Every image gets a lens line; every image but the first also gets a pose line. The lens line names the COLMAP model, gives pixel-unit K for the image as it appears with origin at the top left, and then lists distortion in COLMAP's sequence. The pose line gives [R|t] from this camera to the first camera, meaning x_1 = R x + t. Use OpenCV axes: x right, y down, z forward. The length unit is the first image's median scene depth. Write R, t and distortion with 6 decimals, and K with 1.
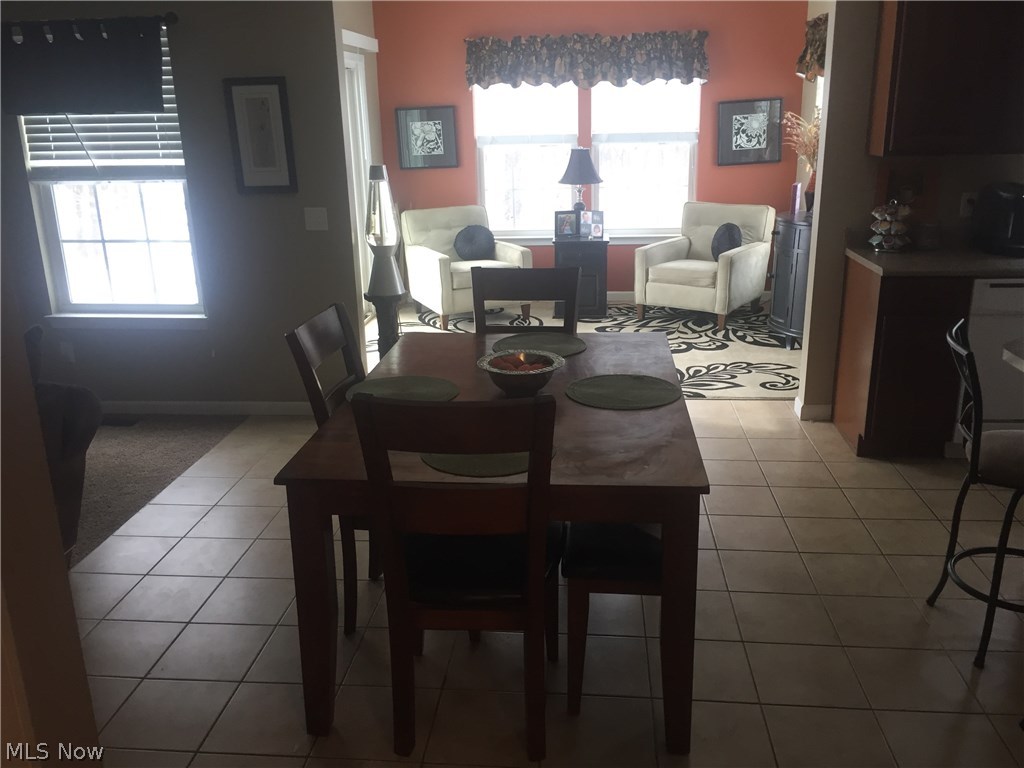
lens RADIAL K [[894.7, 0, 516.6], [0, 894.7, 387.7], [0, 0, 1]] dist [0.063274, -0.062347]
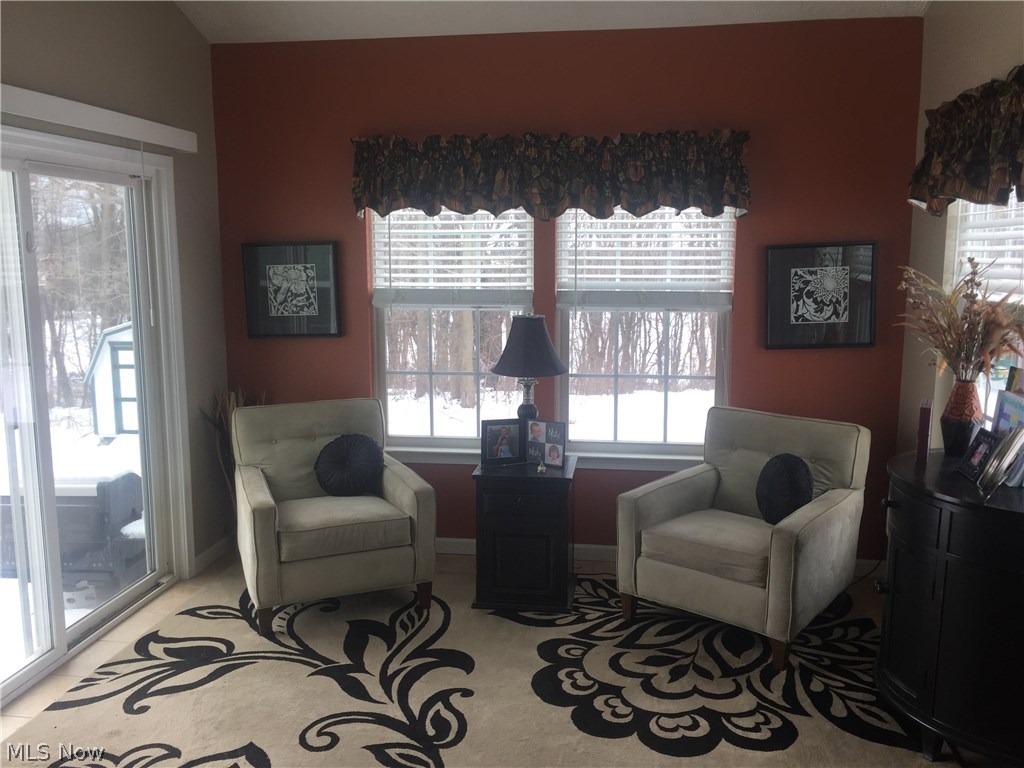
lens RADIAL K [[894.7, 0, 507.8], [0, 894.7, 386.4], [0, 0, 1]] dist [0.063274, -0.062347]
pose [[0.998324, 0.030401, -0.049244, 0.086318], [-0.037276, 0.988681, -0.145328, -0.133432], [0.044269, 0.146920, 0.988157, 0.422196]]
